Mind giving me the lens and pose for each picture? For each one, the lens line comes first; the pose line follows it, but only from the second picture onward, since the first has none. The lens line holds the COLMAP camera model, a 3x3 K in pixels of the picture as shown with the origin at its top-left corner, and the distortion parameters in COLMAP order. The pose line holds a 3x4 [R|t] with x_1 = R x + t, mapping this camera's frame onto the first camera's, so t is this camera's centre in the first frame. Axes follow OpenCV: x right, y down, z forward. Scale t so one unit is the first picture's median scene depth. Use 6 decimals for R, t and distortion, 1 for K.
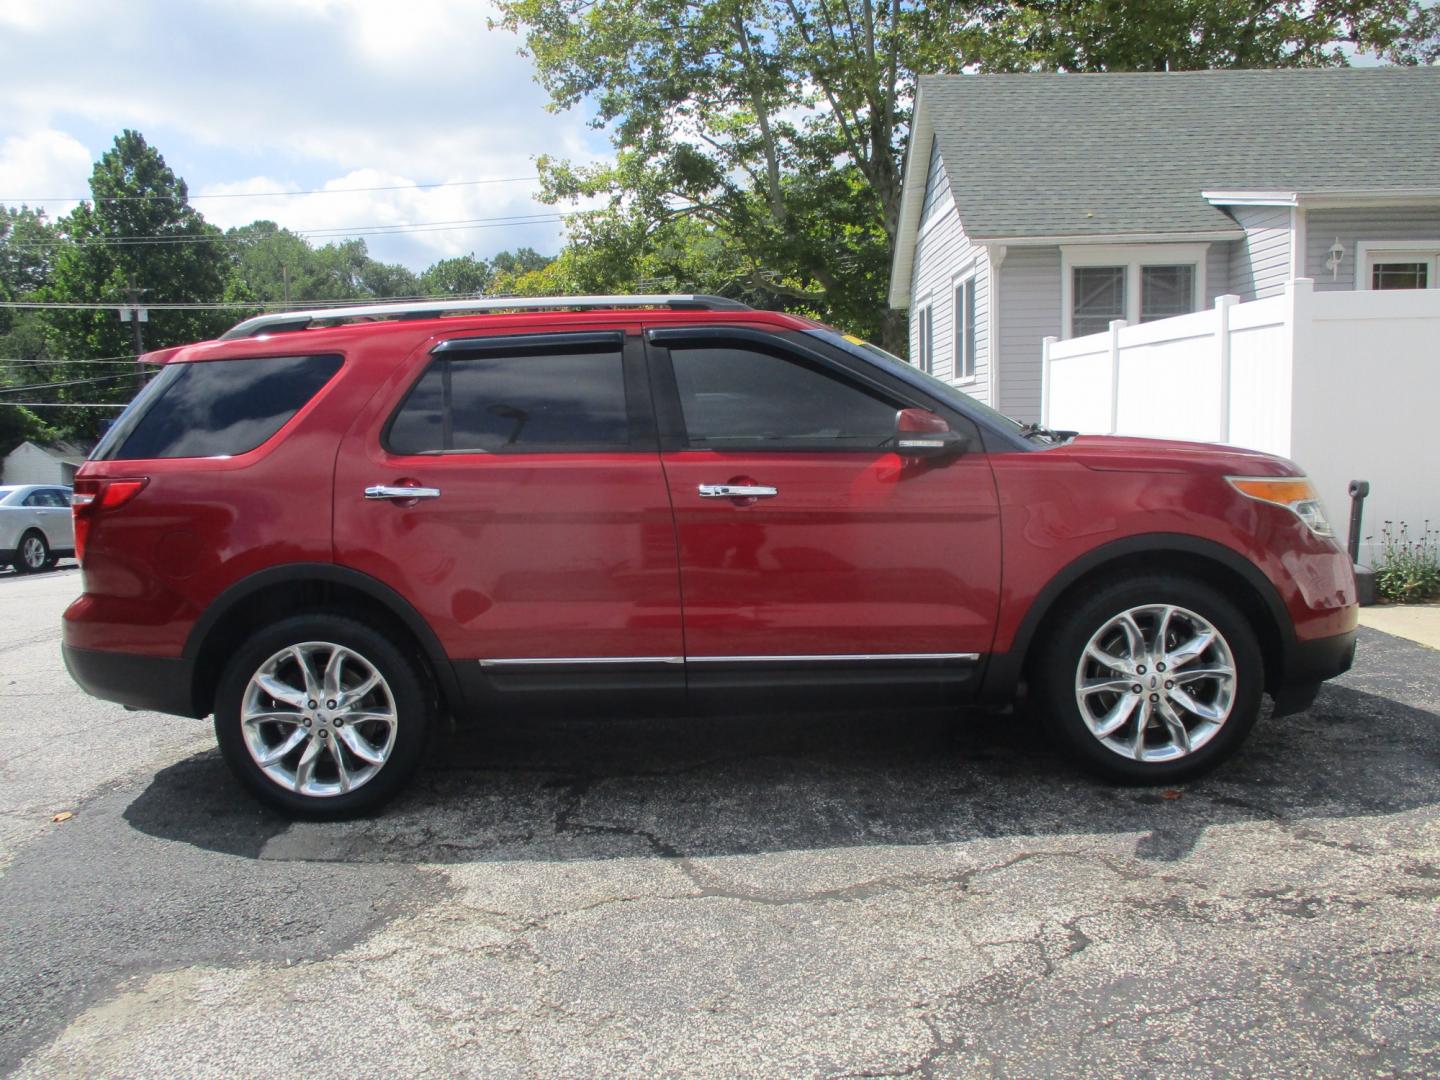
lens RADIAL K [[1198.4, 0, 716.7], [0, 1198.4, 512.6], [0, 0, 1]] dist [-0.016771, -0.002173]
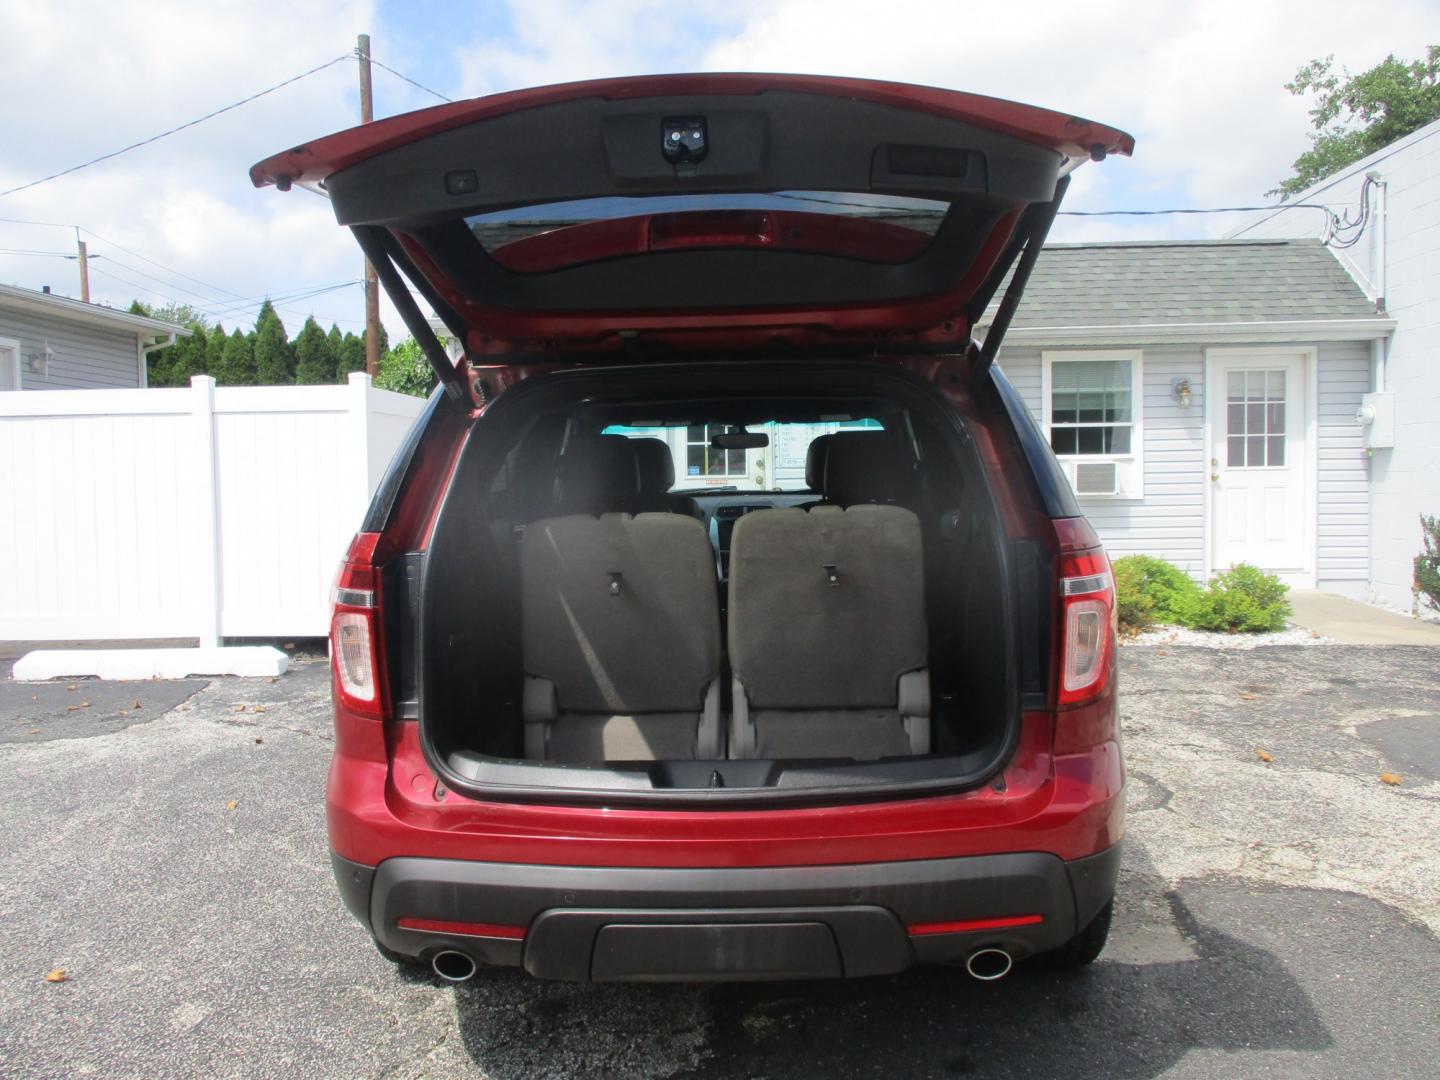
lens RADIAL K [[1191.2, 0, 715.8], [0, 1191.2, 538.4], [0, 0, 1]] dist [-0.032030, 0.001343]
pose [[0.018749, -0.024710, 0.999519, -1.178426], [0.095906, 0.995129, 0.022802, -0.065869], [-0.995214, 0.095433, 0.021027, 1.234320]]
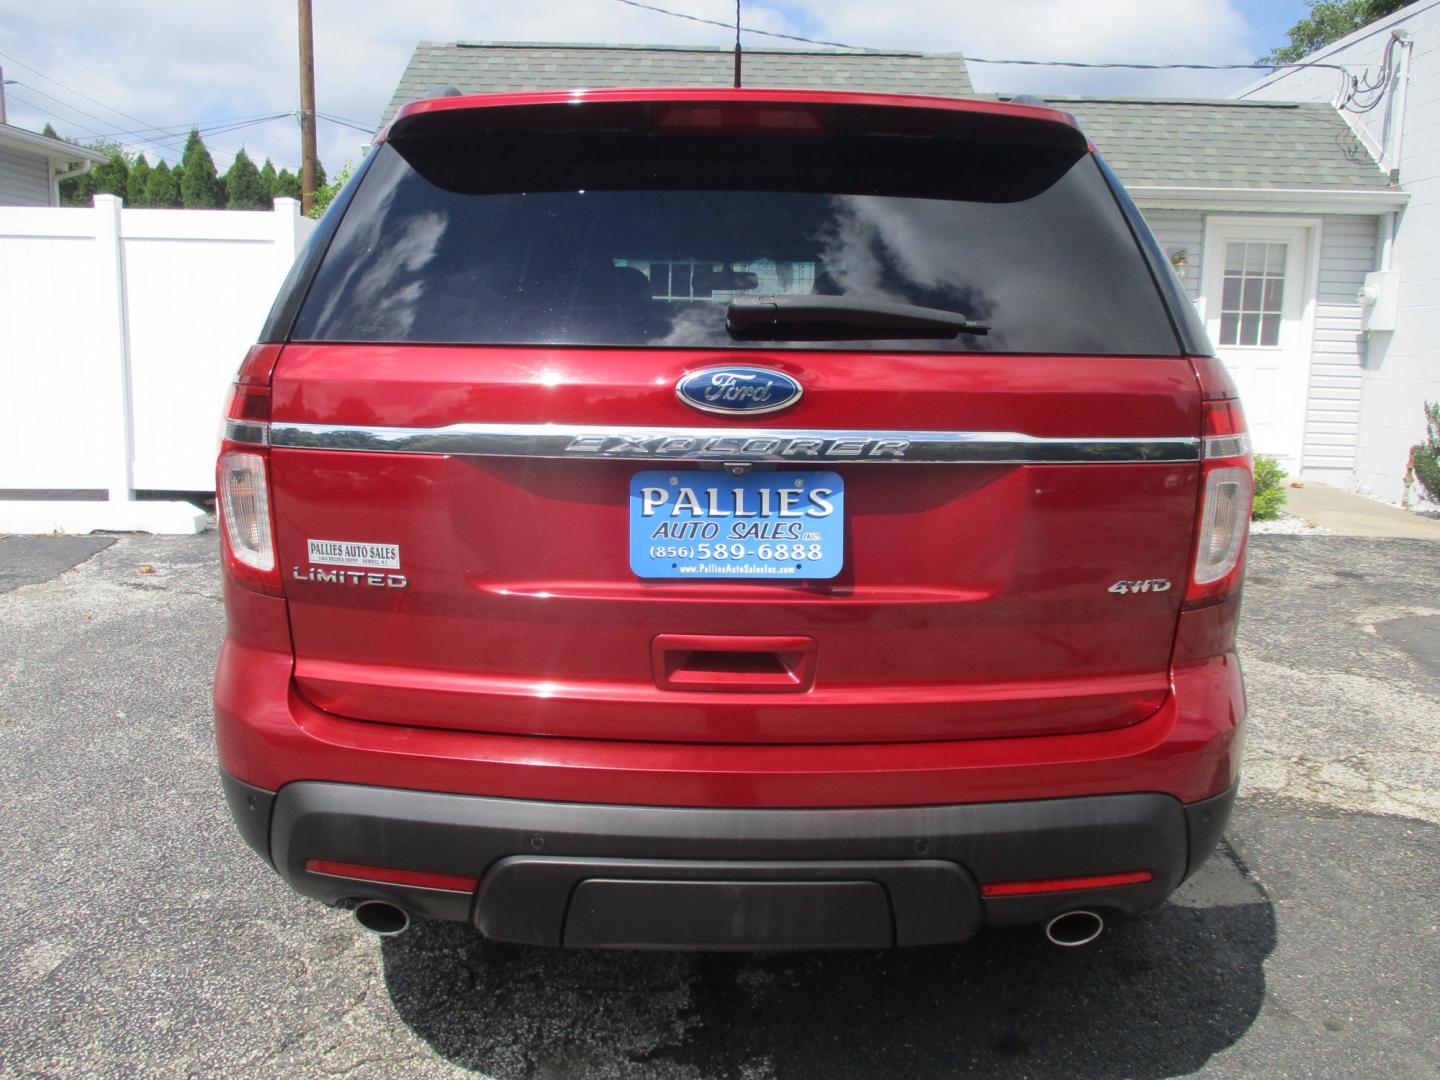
lens RADIAL K [[1191.2, 0, 715.8], [0, 1191.2, 538.4], [0, 0, 1]] dist [-0.032030, 0.001343]
pose [[-0.024173, -0.133116, 0.990806, -1.014151], [0.060320, 0.989095, 0.134357, -0.049523], [-0.997886, 0.063013, -0.015879, 1.267543]]
